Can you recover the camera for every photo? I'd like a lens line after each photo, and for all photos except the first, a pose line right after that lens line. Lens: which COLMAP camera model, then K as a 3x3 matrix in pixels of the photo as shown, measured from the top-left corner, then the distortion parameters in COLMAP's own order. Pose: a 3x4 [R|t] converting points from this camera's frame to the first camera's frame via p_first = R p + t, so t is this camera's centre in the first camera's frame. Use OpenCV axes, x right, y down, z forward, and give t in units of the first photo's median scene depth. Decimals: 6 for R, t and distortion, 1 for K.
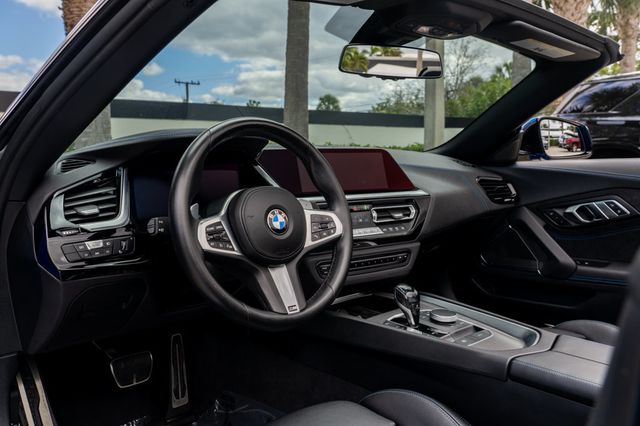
lens RADIAL K [[576.5, 0, 317.5], [0, 576.5, 210.4], [0, 0, 1]] dist [0.085835, 0.005567]
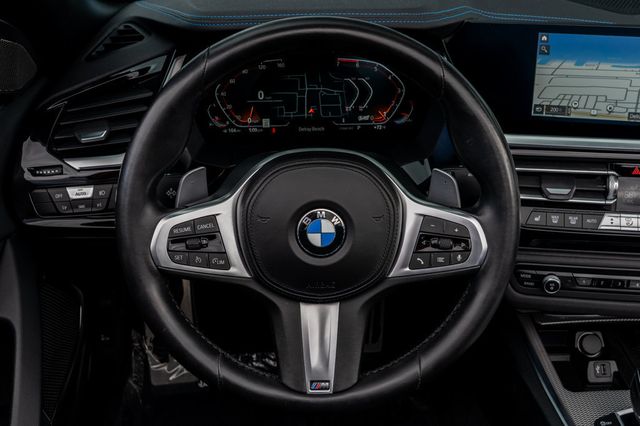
lens RADIAL K [[840.8, 0, 332.7], [0, 840.8, 225.4], [0, 0, 1]] dist [-0.000600, 0.000000]
pose [[0.765558, 0.306376, -0.565734, 0.373484], [-0.074062, 0.915454, 0.395548, -0.291154], [0.639090, -0.260916, 0.723524, 0.443700]]
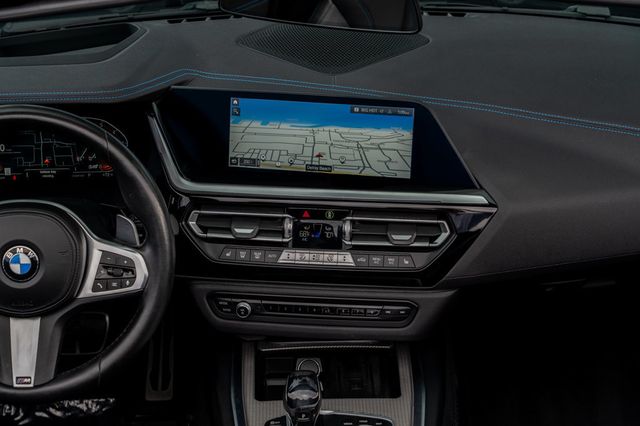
lens RADIAL K [[1668.9, 0, 322.3], [0, 1668.9, 212.1], [0, 0, 1]] dist [0.071869, 0.000000]
pose [[0.746613, 0.282552, -0.602274, 1.430452], [-0.061089, 0.930617, 0.360861, -0.804164], [0.662448, -0.232631, 0.712071, -0.212664]]
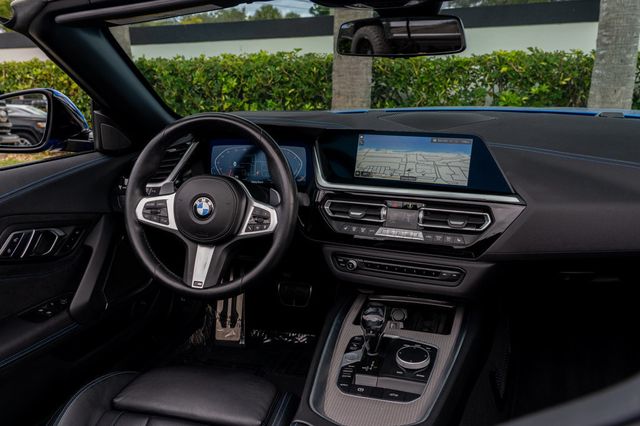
lens RADIAL K [[594.6, 0, 318.0], [0, 594.6, 214.0], [0, 0, 1]] dist [0.029892, 0.000000]
pose [[0.492407, 0.219220, -0.842305, 1.031956], [-0.064006, 0.974261, 0.216145, -0.237399], [0.868008, -0.052518, 0.493764, 0.608782]]
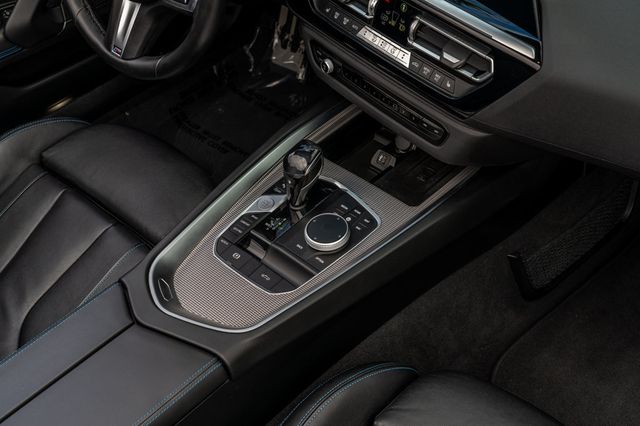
lens RADIAL K [[948.1, 0, 314.2], [0, 948.1, 218.0], [0, 0, 1]] dist [0.068841, 0.000000]
pose [[0.064568, 0.687511, -0.723297, 1.160703], [-0.058883, 0.726172, 0.684987, -0.632491], [0.996175, -0.001639, 0.087371, 1.141024]]
